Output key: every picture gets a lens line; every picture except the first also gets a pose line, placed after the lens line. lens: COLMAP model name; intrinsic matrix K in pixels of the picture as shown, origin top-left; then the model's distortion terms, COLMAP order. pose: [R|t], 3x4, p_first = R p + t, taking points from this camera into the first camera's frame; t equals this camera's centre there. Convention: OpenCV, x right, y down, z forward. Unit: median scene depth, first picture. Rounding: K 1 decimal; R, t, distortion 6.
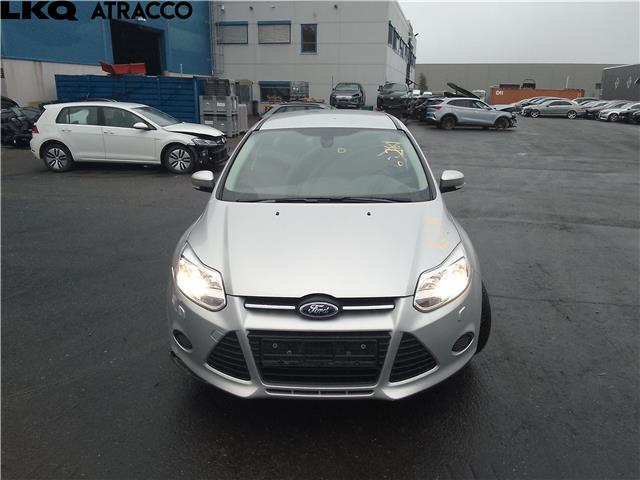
lens RADIAL K [[523.7, 0, 320.8], [0, 523.7, 238.2], [0, 0, 1]] dist [0.016718, -0.039781]
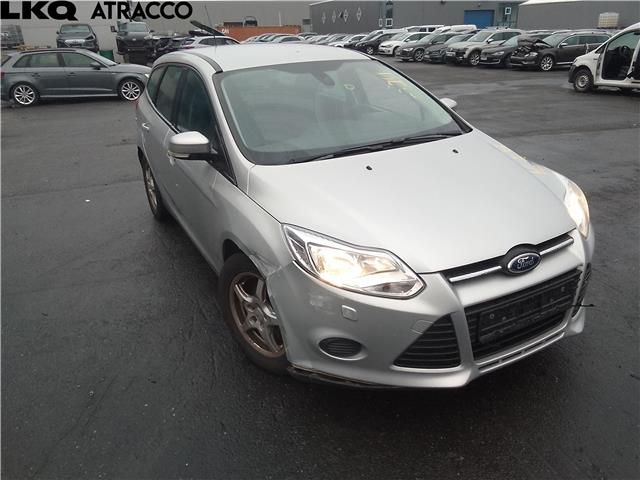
lens RADIAL K [[523.7, 0, 320.5], [0, 523.7, 242.5], [0, 0, 1]] dist [0.016718, -0.039781]
pose [[0.853189, -0.223903, 0.471101, -0.213283], [0.172385, 0.973469, 0.150468, -0.026673], [-0.492293, -0.047167, 0.869151, 0.122997]]
